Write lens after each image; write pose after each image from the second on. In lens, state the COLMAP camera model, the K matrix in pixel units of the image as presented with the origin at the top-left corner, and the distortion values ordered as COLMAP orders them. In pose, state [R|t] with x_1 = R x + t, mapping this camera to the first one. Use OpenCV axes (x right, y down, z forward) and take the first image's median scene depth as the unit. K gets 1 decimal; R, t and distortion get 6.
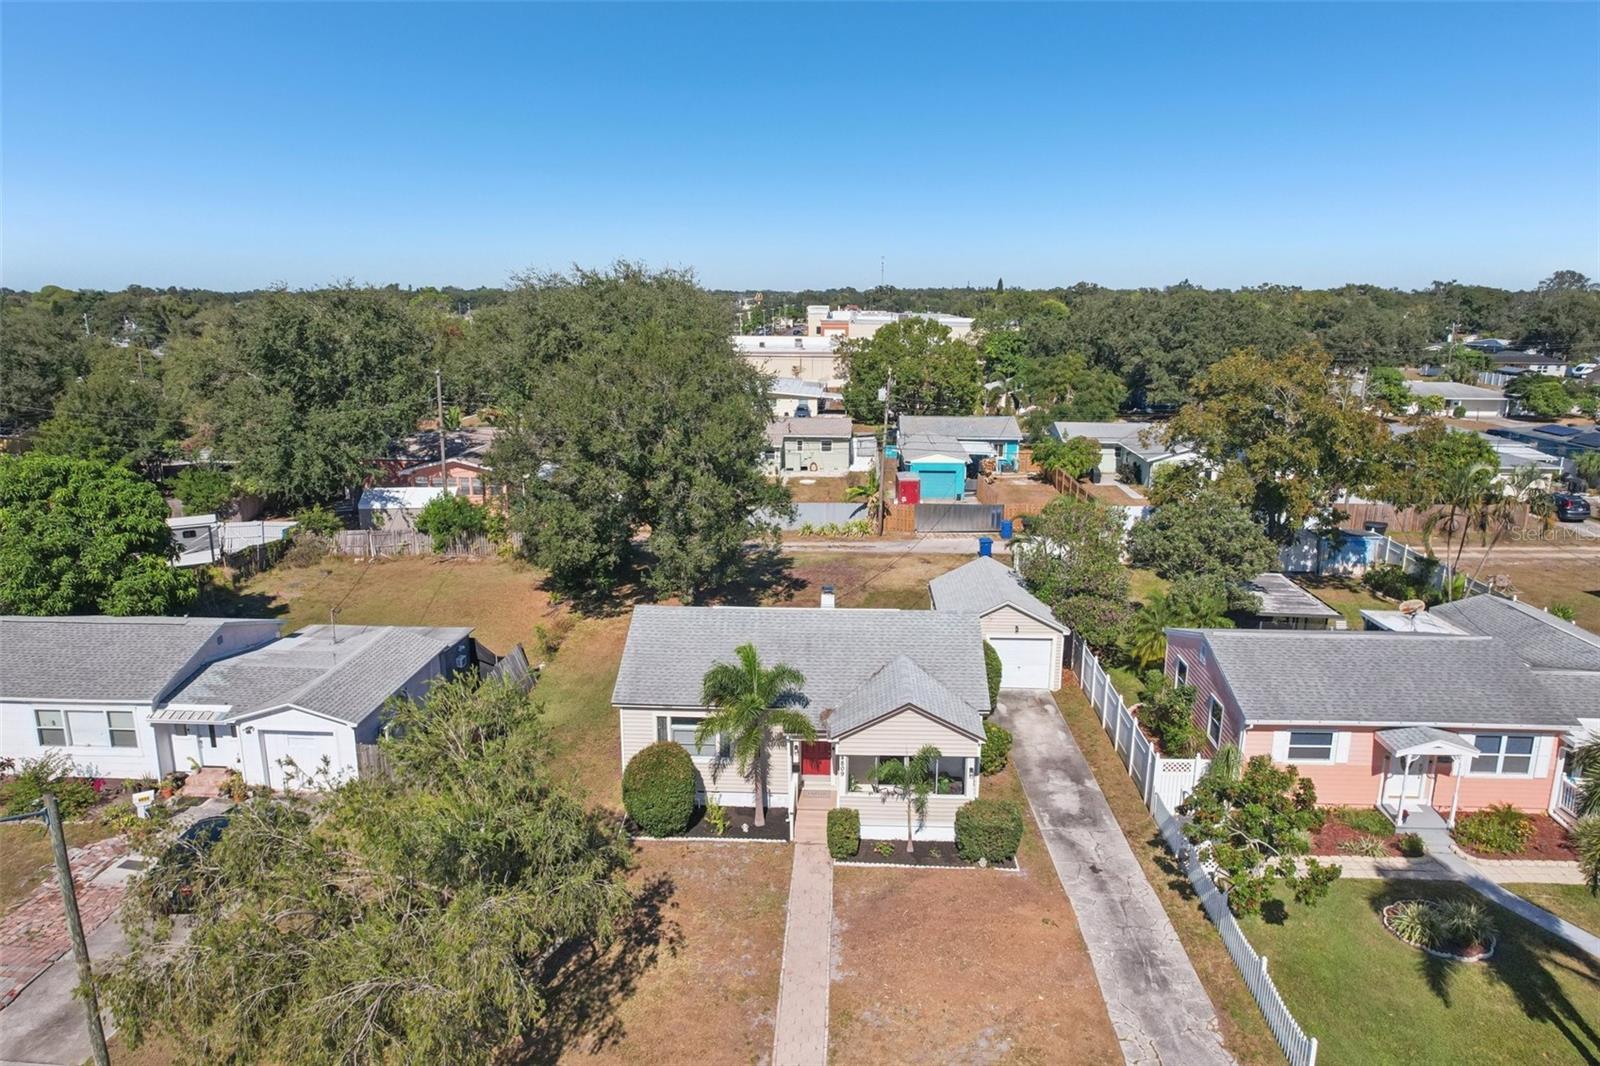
lens RADIAL K [[1040.2, 0, 800.0], [0, 1040.2, 533.0], [0, 0, 1]] dist [-0.090441, 0.086499]
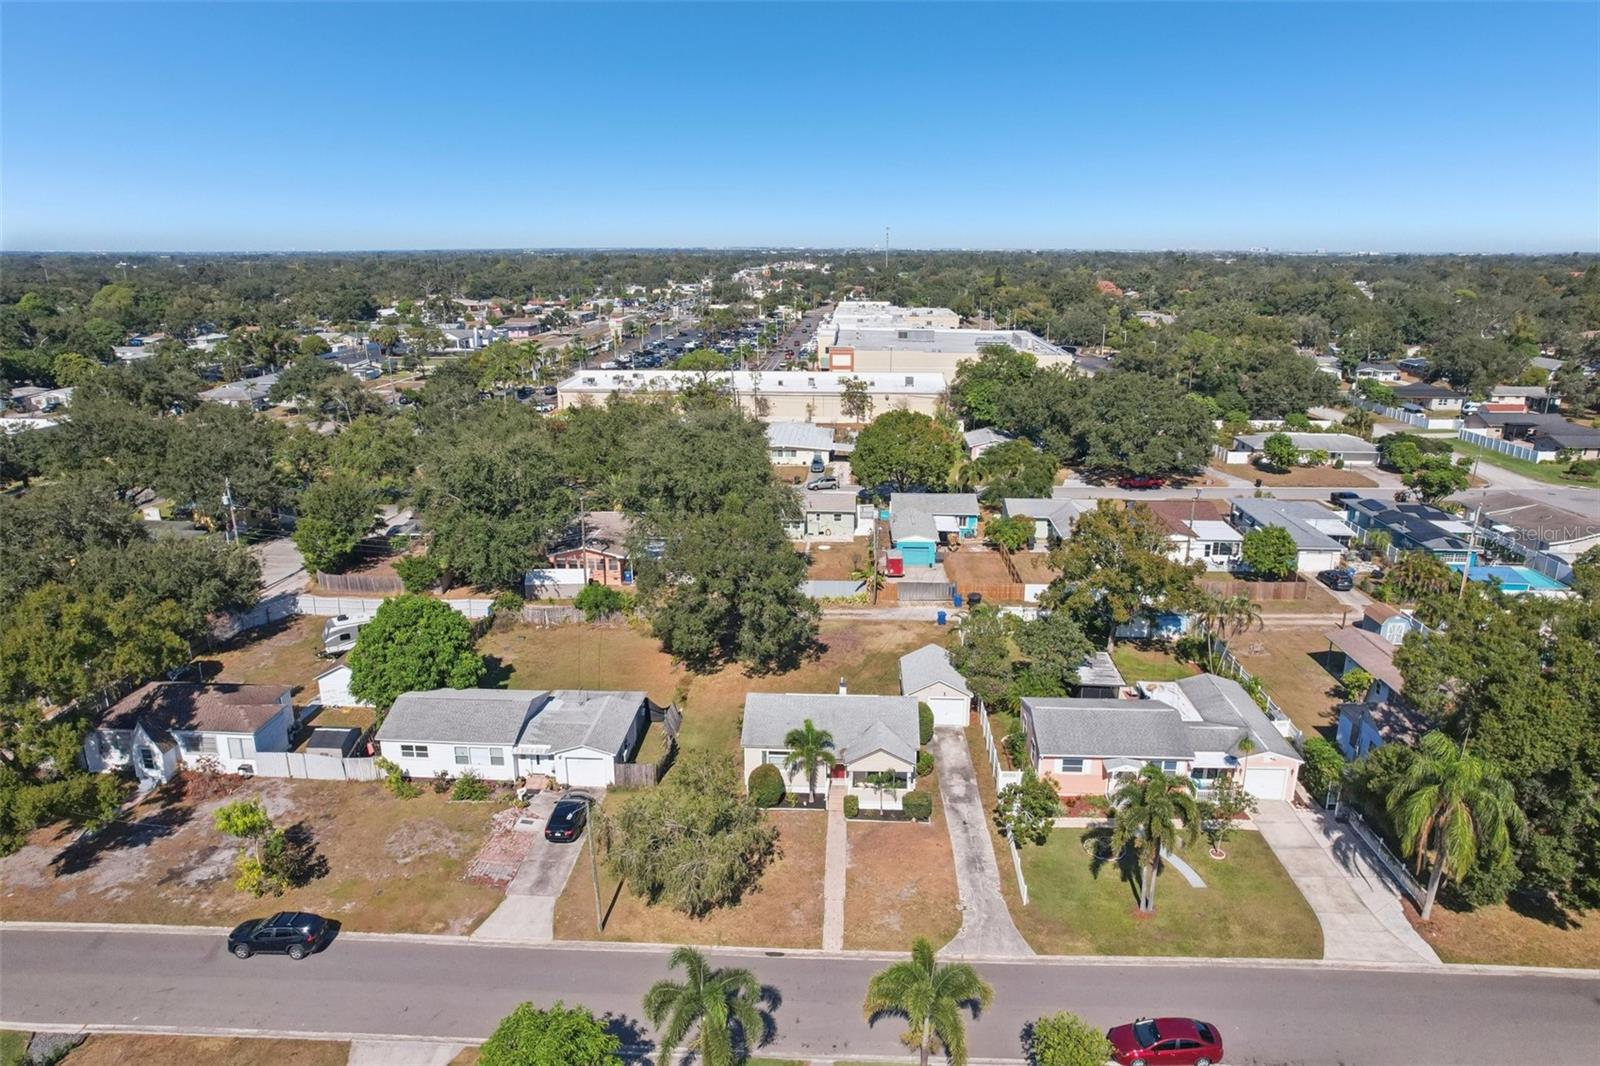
lens RADIAL K [[1037.4, 0, 797.6], [0, 1037.4, 552.9], [0, 0, 1]] dist [-0.083235, 0.084279]
pose [[0.999968, -0.002602, -0.007581, -0.048330], [0.003081, 0.997952, 0.063886, -0.350428], [0.007400, -0.063907, 0.997928, -1.045341]]
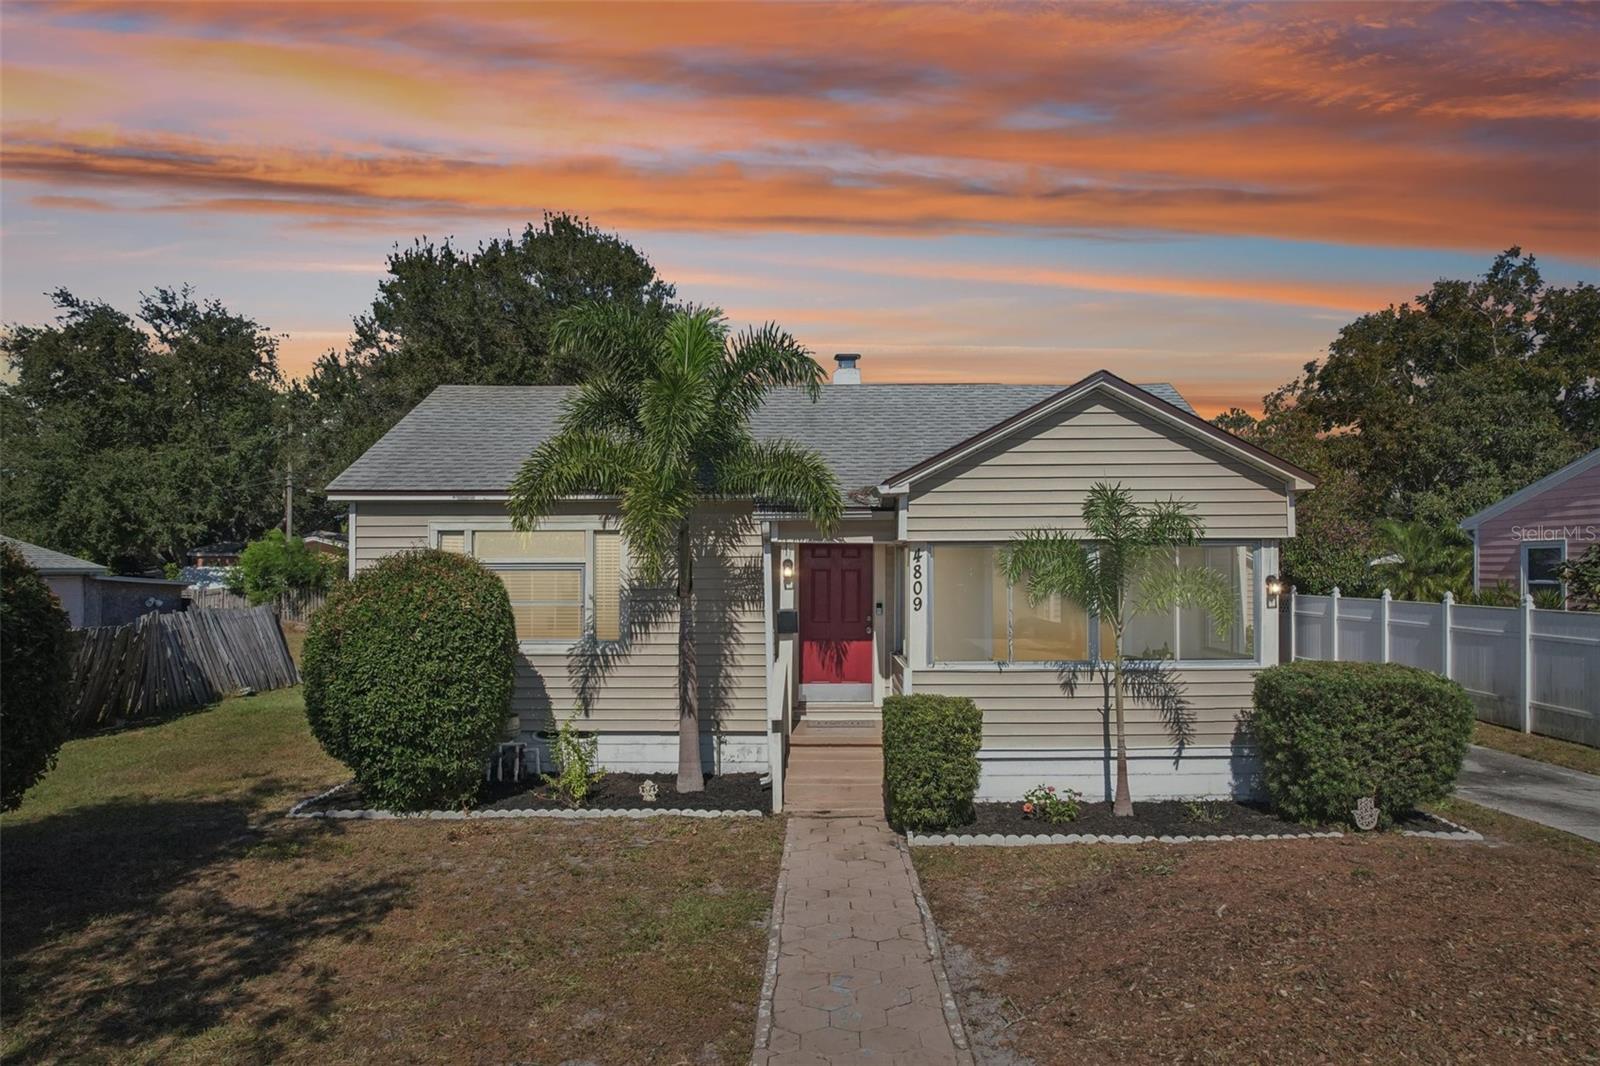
lens RADIAL K [[1042.8, 0, 804.2], [0, 1042.8, 566.0], [0, 0, 1]] dist [-0.096107, 0.091090]
pose [[0.999443, -0.006828, 0.032680, -0.009322], [0.014220, 0.972696, -0.231648, 0.279341], [-0.030206, 0.231984, 0.972251, 0.594907]]
